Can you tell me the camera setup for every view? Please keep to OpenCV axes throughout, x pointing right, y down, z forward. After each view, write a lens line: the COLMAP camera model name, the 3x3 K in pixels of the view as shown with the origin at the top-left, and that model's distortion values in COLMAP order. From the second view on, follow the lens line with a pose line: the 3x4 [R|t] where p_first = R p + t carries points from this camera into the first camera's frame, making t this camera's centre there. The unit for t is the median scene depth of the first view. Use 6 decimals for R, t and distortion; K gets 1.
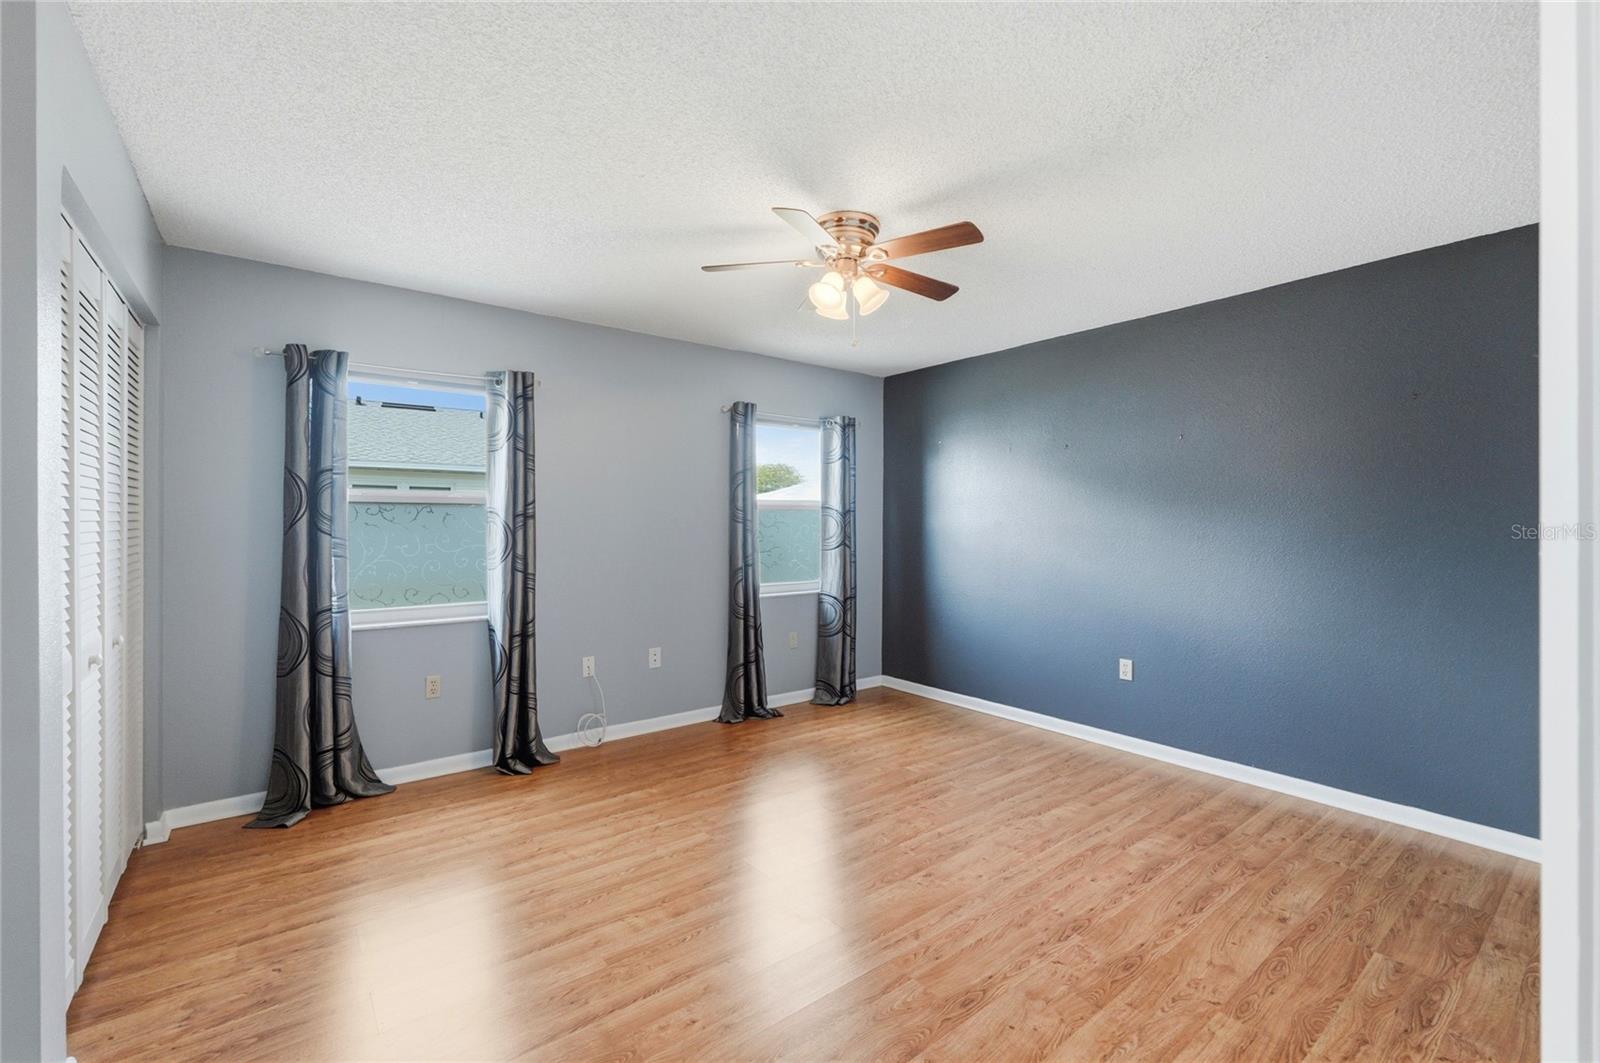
lens RADIAL K [[678.6, 0, 796.7], [0, 678.6, 528.3], [0, 0, 1]] dist [-0.001611, 0.000035]
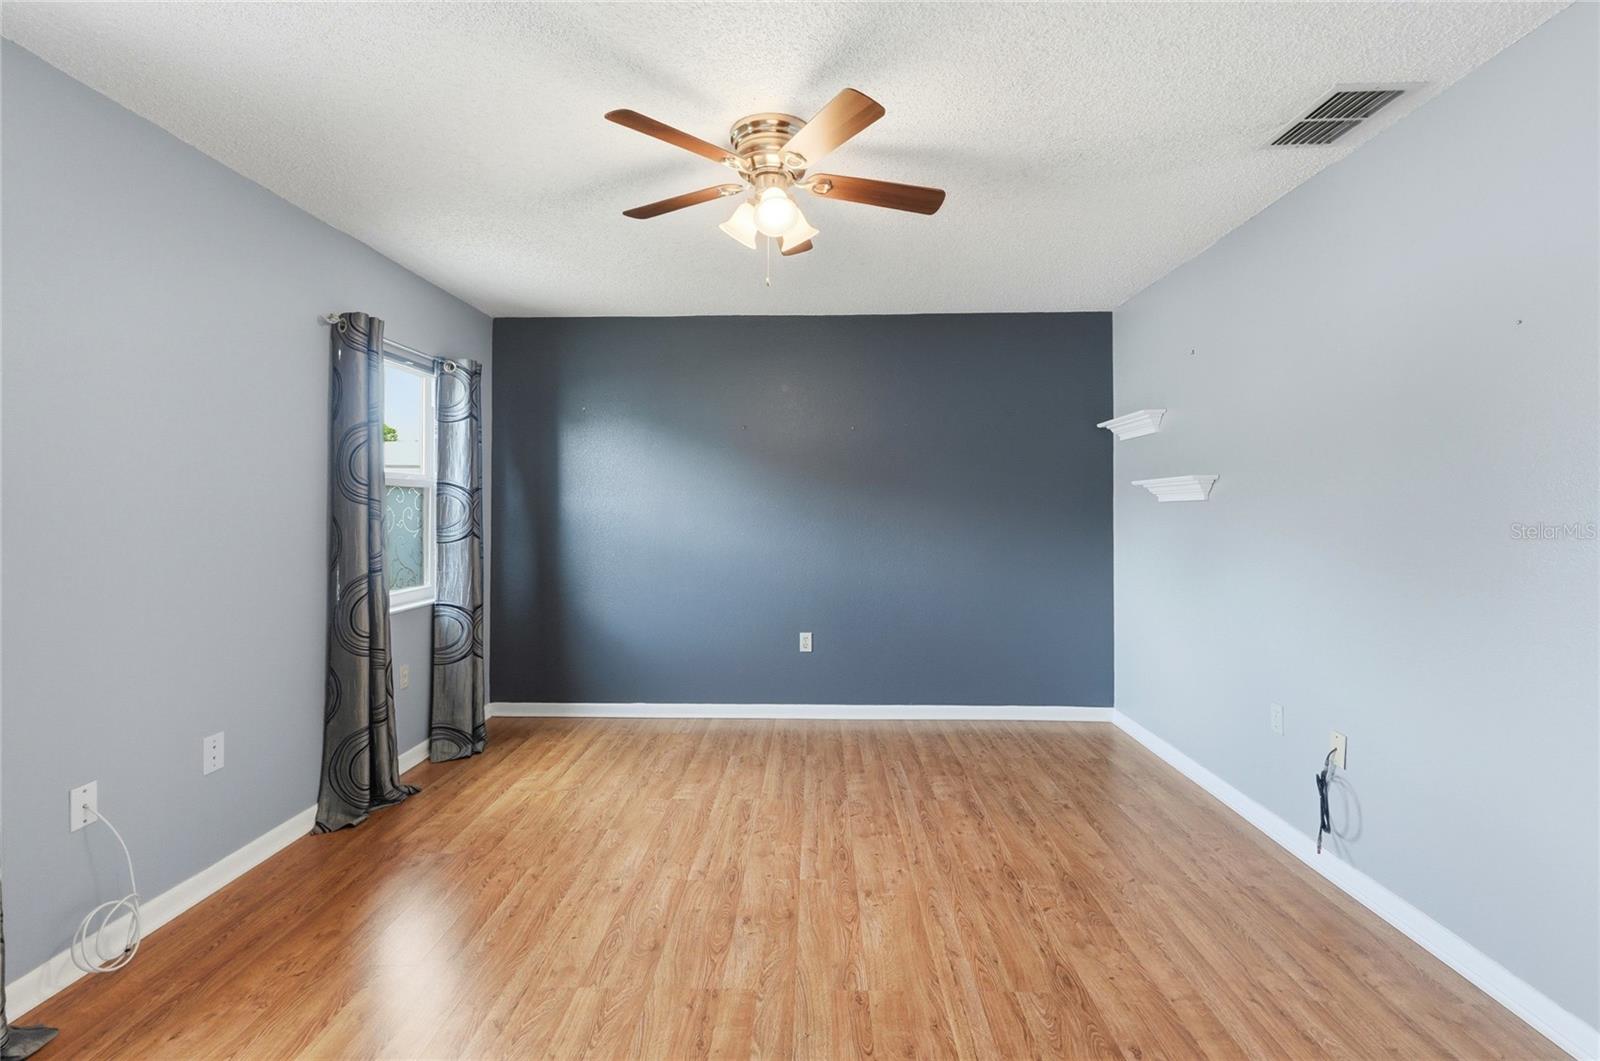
lens RADIAL K [[706.8, 0, 799.4], [0, 706.8, 504.6], [0, 0, 1]] dist [-0.002679, -0.000567]
pose [[0.631681, 0.001086, 0.775228, -0.335174], [0.008636, 0.999927, -0.008438, 0.001253], [-0.775180, 0.012025, 0.631626, 0.267823]]
